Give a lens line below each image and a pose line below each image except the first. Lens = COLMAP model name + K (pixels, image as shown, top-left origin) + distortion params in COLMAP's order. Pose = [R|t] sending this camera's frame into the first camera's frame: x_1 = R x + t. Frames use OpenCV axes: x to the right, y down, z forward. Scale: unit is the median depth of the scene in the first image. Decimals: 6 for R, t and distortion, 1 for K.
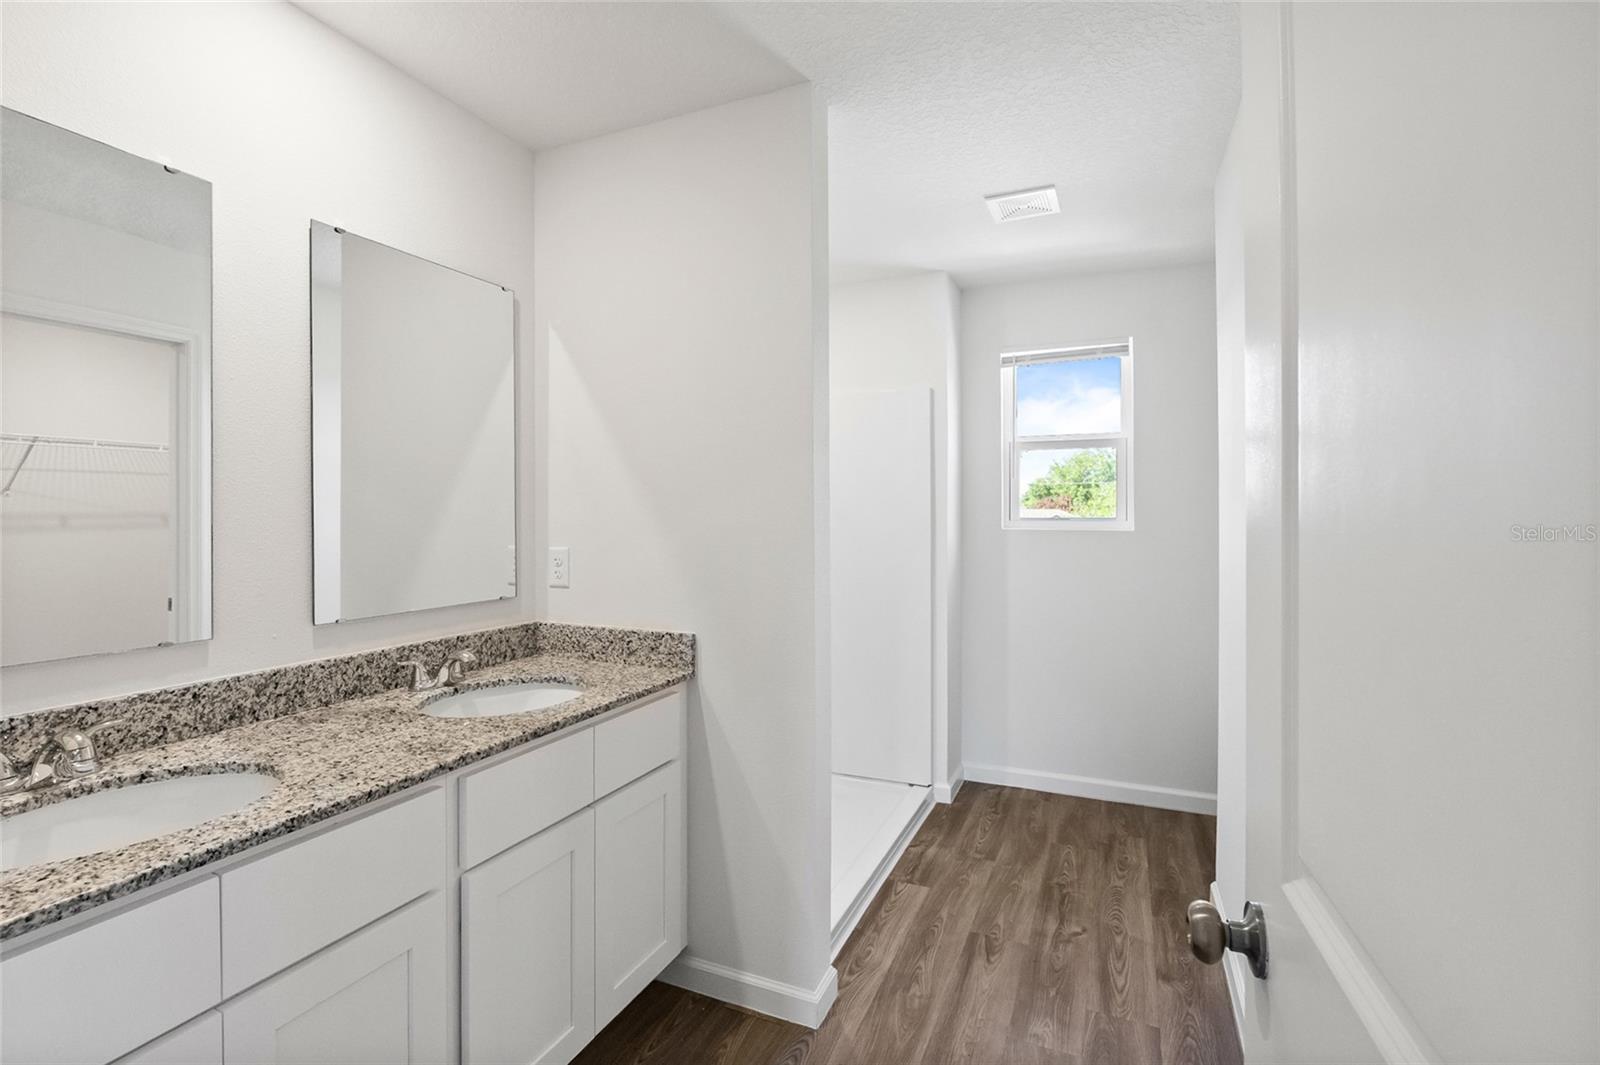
lens RADIAL K [[749.6, 0, 800.0], [0, 749.6, 532.5], [0, 0, 1]] dist [-0.003325, -0.000577]
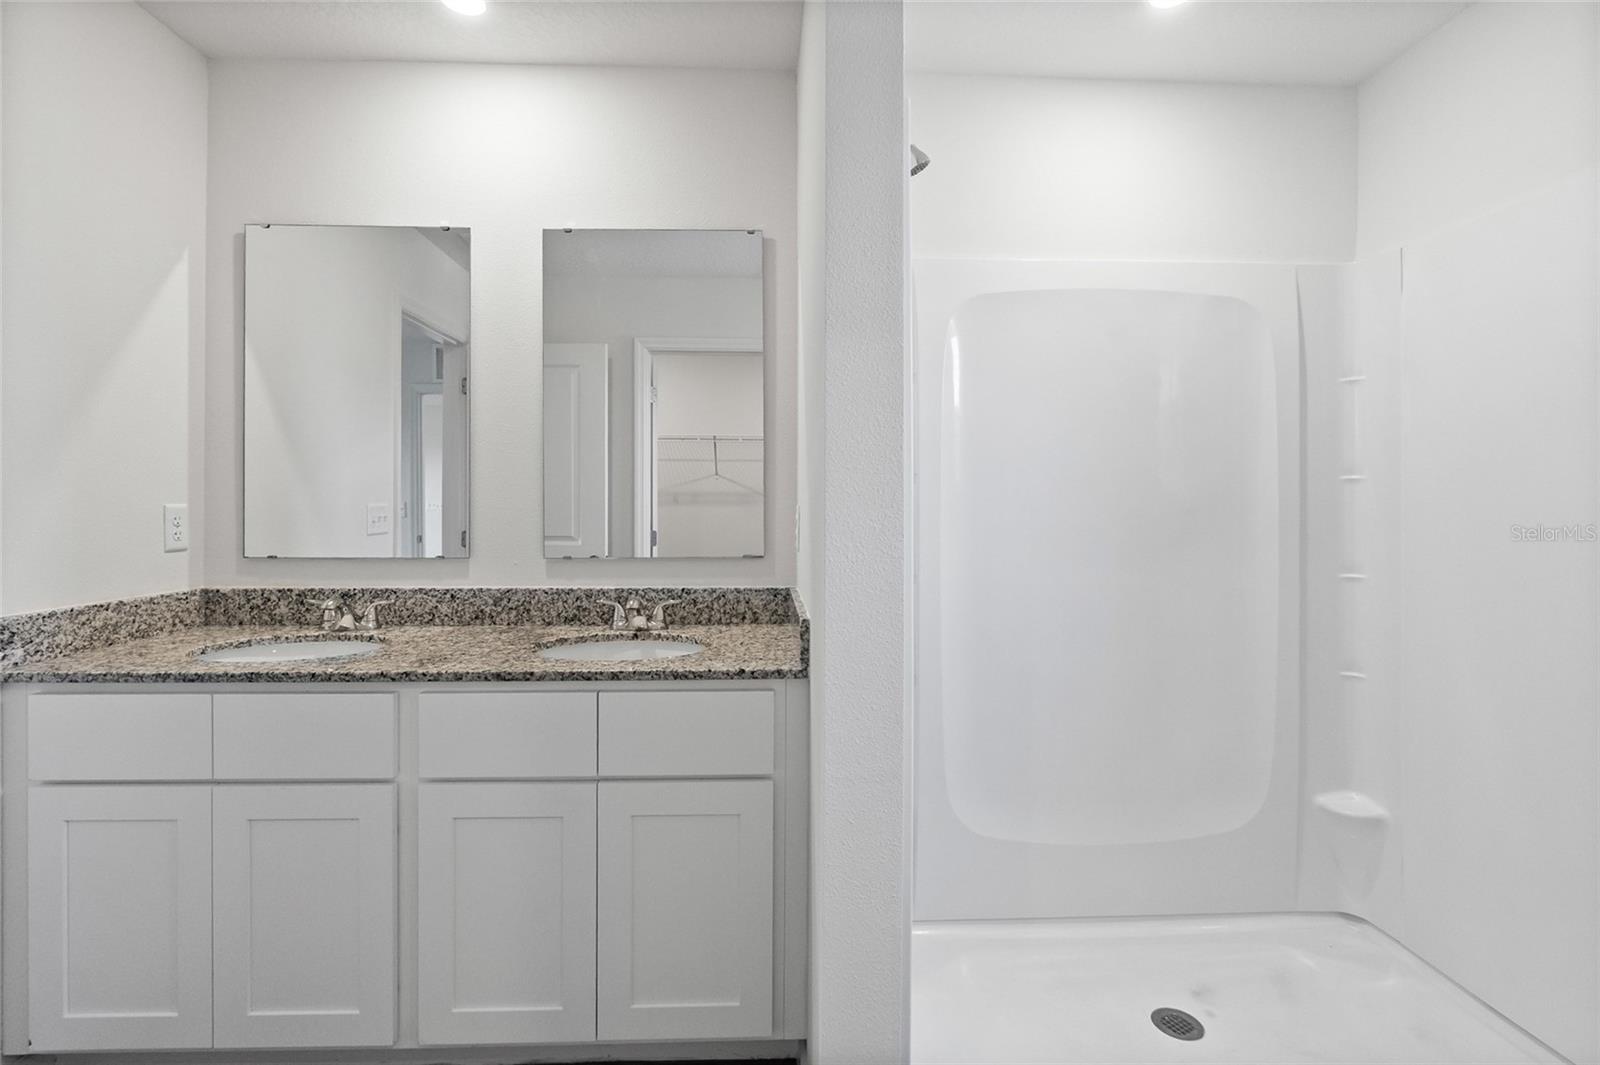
lens RADIAL K [[733.5, 0, 796.5], [0, 733.5, 528.6], [0, 0, 1]] dist [-0.002904, 0.000308]
pose [[0.416092, 0.020952, -0.909081, 0.638666], [-0.021737, 0.999678, 0.013091, 0.050897], [0.909062, 0.014313, 0.416414, 0.893634]]
